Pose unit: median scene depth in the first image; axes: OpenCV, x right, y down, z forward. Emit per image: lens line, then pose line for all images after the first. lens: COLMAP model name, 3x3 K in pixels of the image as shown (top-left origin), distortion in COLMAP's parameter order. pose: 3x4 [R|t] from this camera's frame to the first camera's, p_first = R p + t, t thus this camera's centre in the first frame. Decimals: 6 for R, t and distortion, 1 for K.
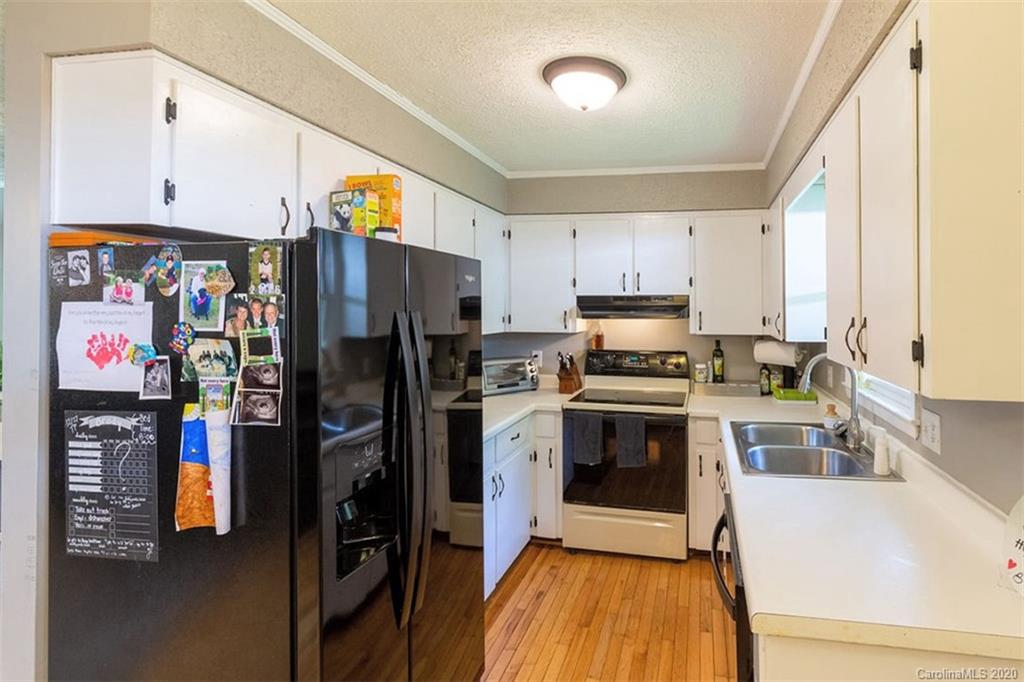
lens RADIAL K [[696.6, 0, 511.9], [0, 696.6, 327.7], [0, 0, 1]] dist [-0.010354, 0.004642]
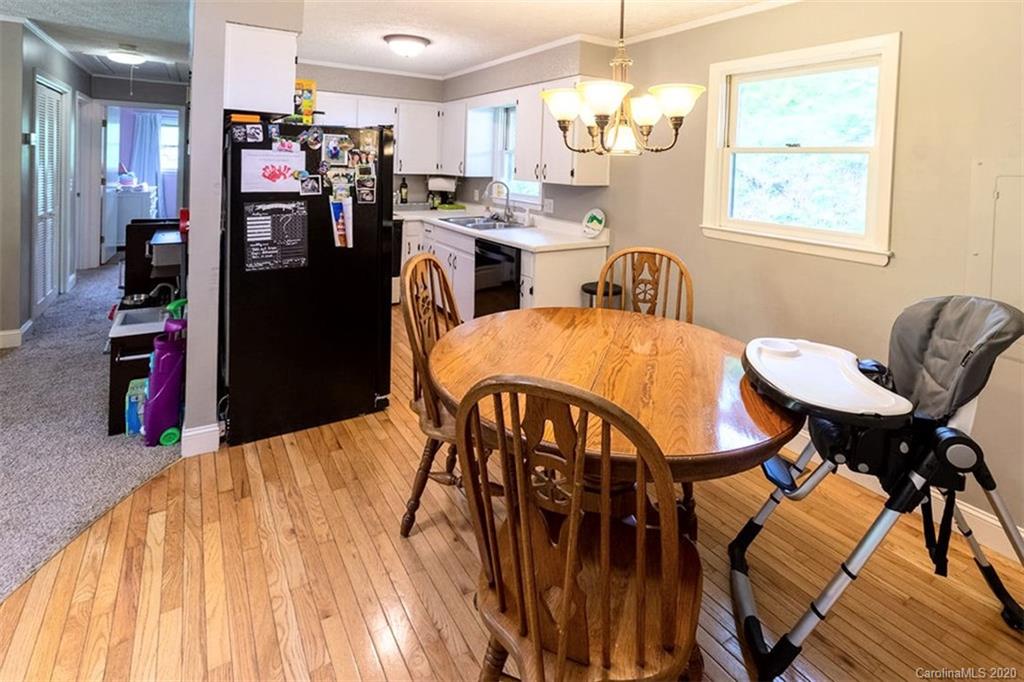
lens RADIAL K [[696.6, 0, 511.9], [0, 696.6, 327.7], [0, 0, 1]] dist [-0.010354, 0.004642]
pose [[0.773516, -0.125762, 0.621174, -1.447718], [-0.008862, 0.977872, 0.209015, 0.044771], [-0.633715, -0.167181, 0.755285, -1.224574]]
